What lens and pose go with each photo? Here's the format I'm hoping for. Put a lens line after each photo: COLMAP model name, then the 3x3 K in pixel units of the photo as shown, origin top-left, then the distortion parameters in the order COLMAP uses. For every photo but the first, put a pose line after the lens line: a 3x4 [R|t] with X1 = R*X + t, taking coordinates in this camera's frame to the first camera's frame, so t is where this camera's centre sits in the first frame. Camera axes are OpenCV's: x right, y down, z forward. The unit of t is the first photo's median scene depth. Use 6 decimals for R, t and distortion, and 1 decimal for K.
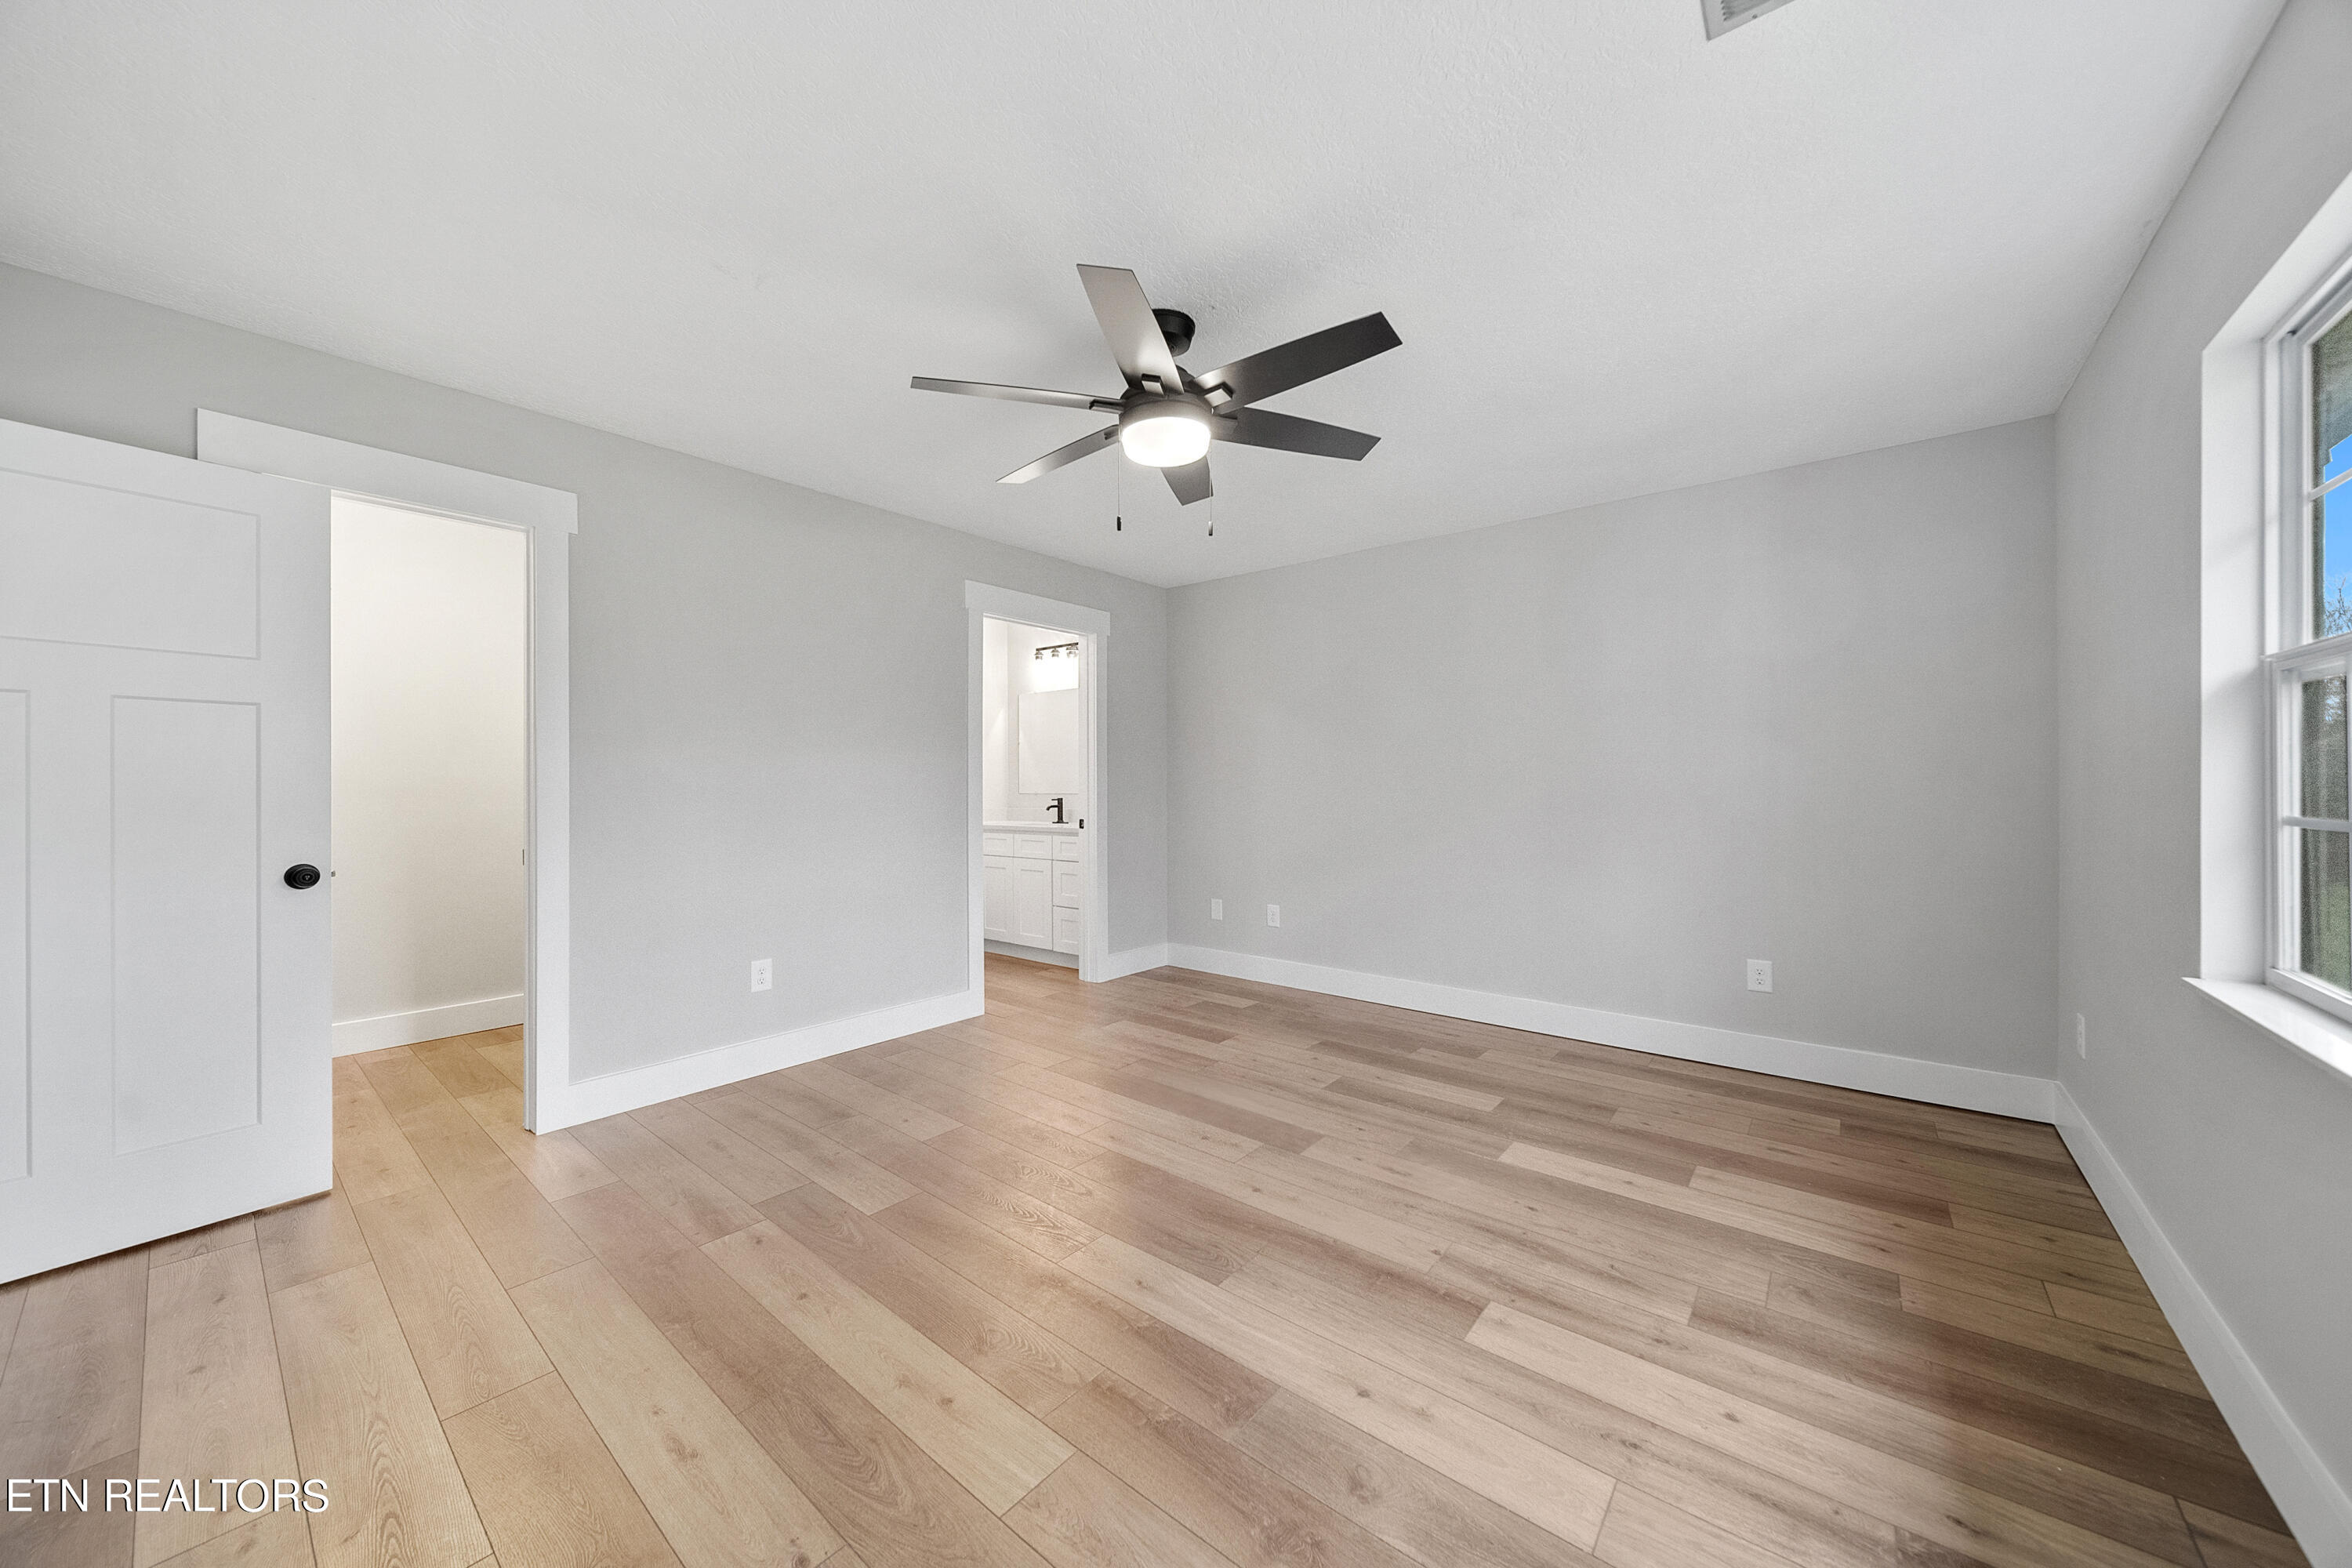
lens RADIAL K [[822.2, 0, 1160.2], [0, 822.2, 785.4], [0, 0, 1]] dist [-0.001058, 0.000006]
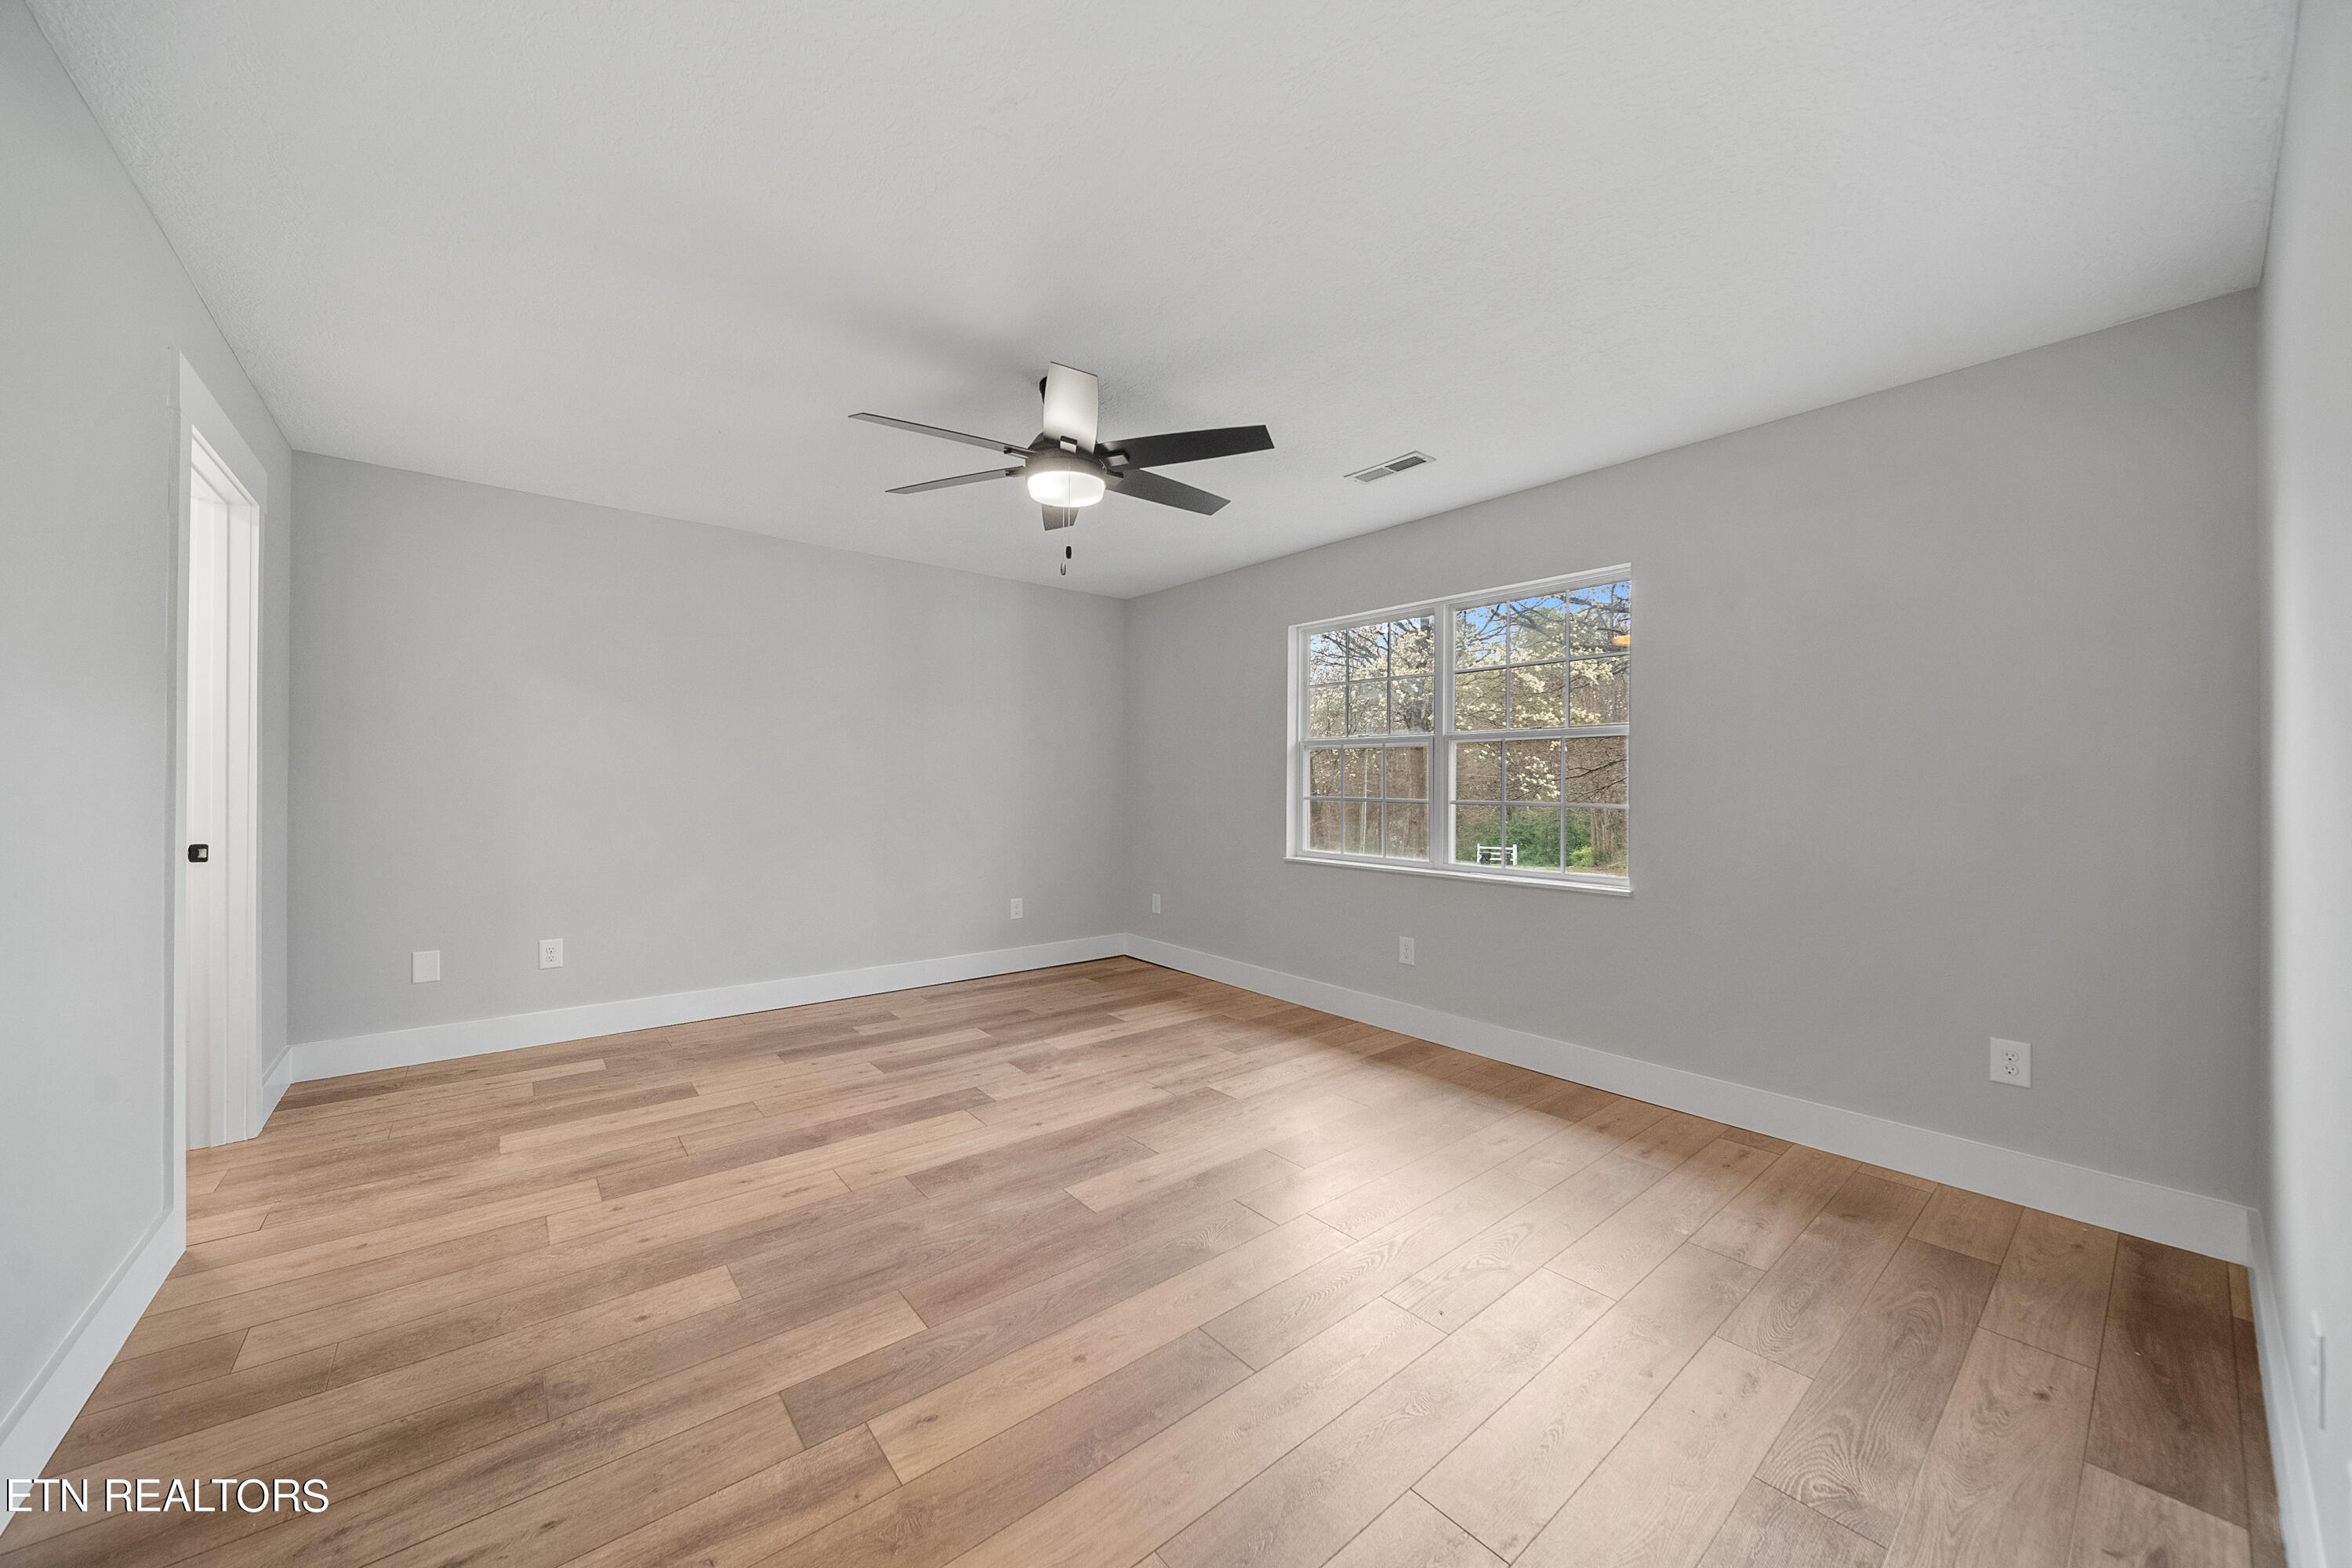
lens RADIAL K [[836.9, 0, 1176.7], [0, 836.9, 763.4], [0, 0, 1]] dist [0.000230, 0.000046]
pose [[0.183893, 0.026688, 0.982584, -0.890885], [-0.004593, 0.999644, -0.026292, 0.000669], [-0.982936, 0.000322, 0.183950, 0.491976]]
